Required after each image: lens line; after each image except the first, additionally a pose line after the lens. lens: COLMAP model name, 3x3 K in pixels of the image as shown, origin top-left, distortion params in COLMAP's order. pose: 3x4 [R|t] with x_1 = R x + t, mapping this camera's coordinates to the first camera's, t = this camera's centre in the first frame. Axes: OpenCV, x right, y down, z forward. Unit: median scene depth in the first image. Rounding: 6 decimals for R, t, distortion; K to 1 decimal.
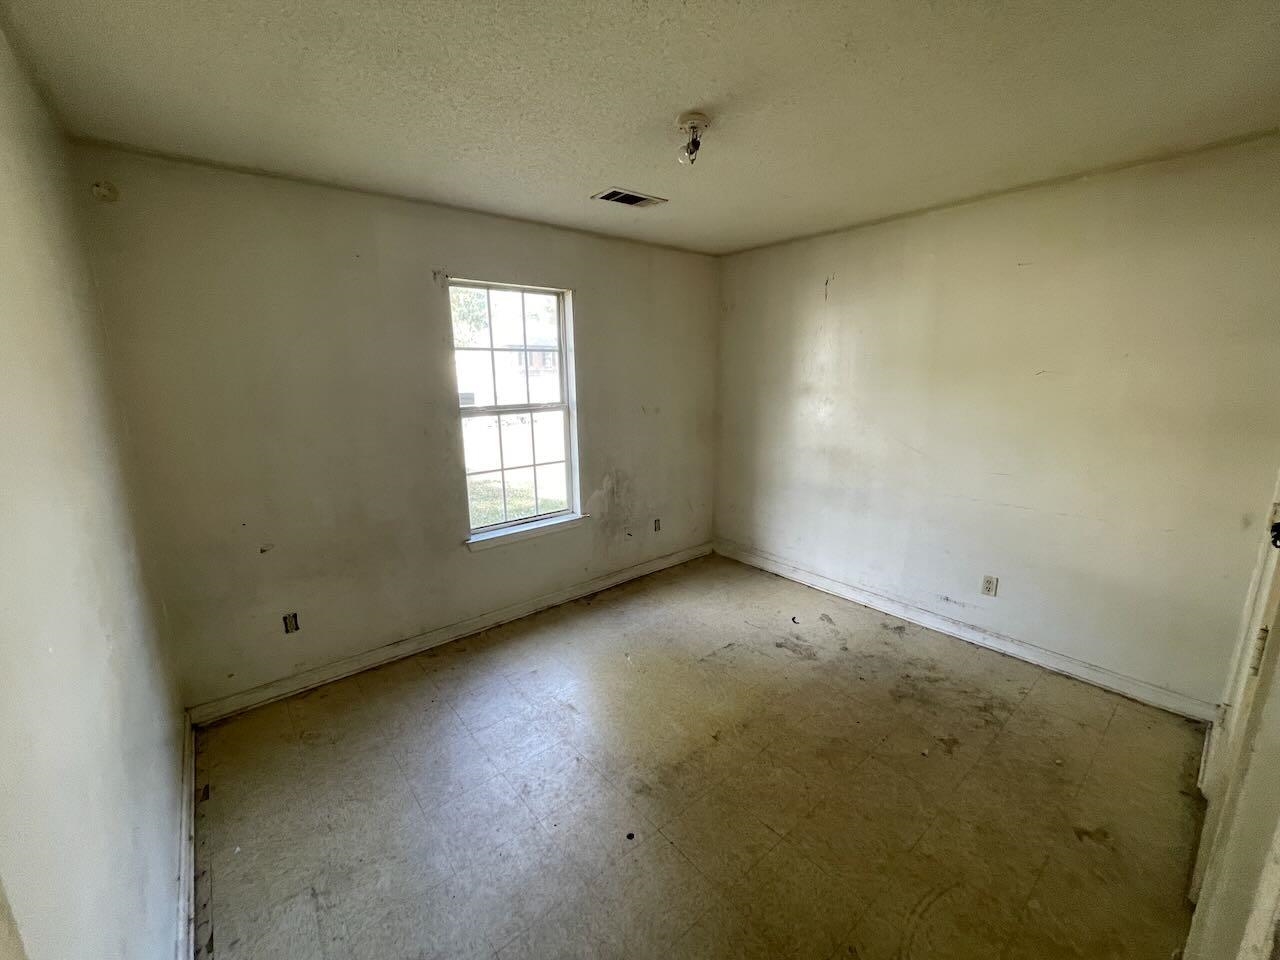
lens RADIAL K [[519.0, 0, 640.5], [0, 519.0, 482.2], [0, 0, 1]] dist [0.000887, -0.000956]
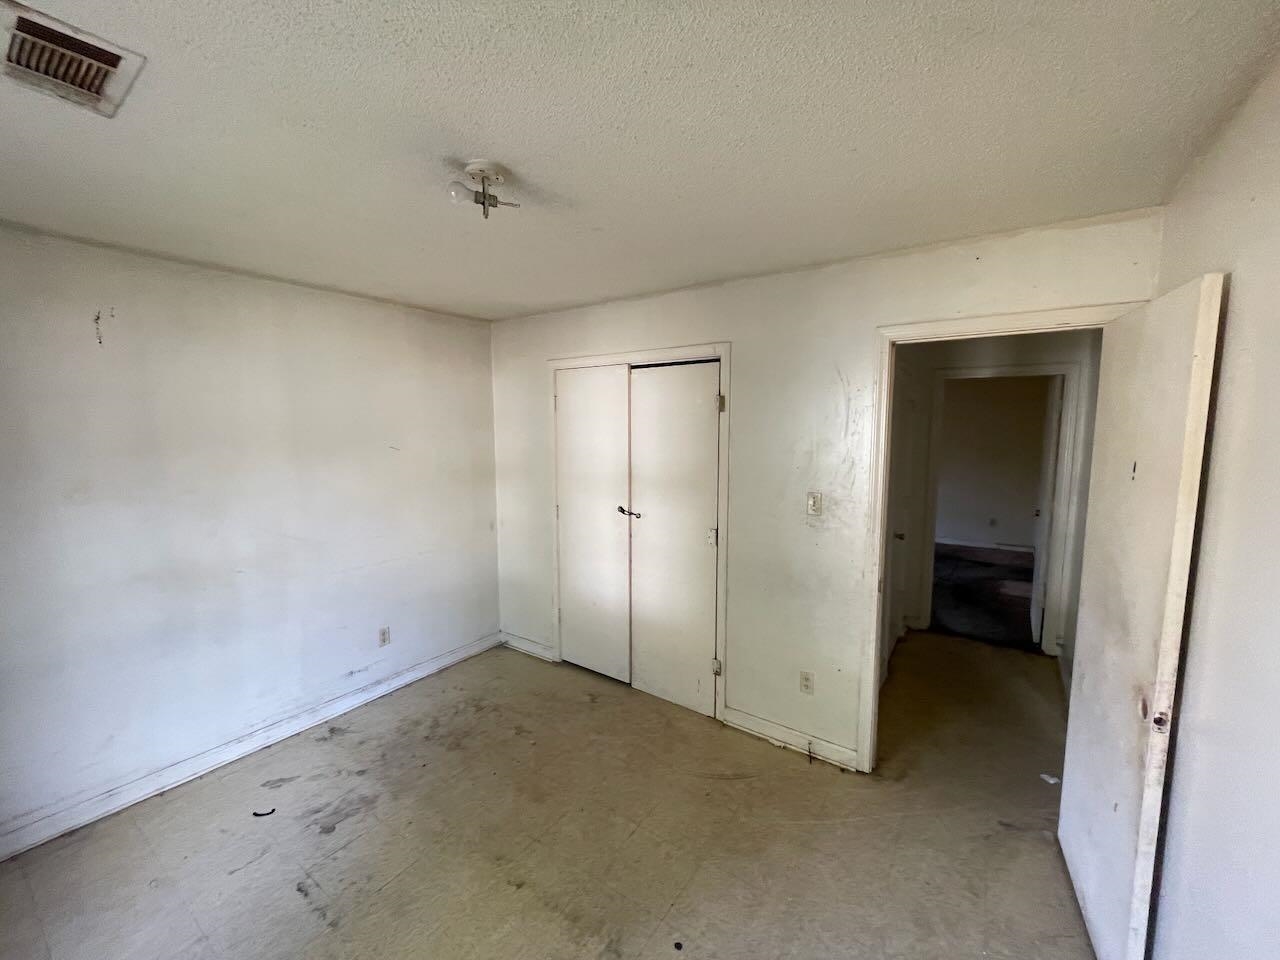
lens RADIAL K [[519.0, 0, 638.8], [0, 519.0, 482.2], [0, 0, 1]] dist [0.000887, -0.000956]
pose [[-0.268591, -0.093083, 0.958746, -0.496391], [0.210177, 0.965675, 0.152636, -0.170795], [-0.940045, 0.242503, -0.239808, 0.659921]]
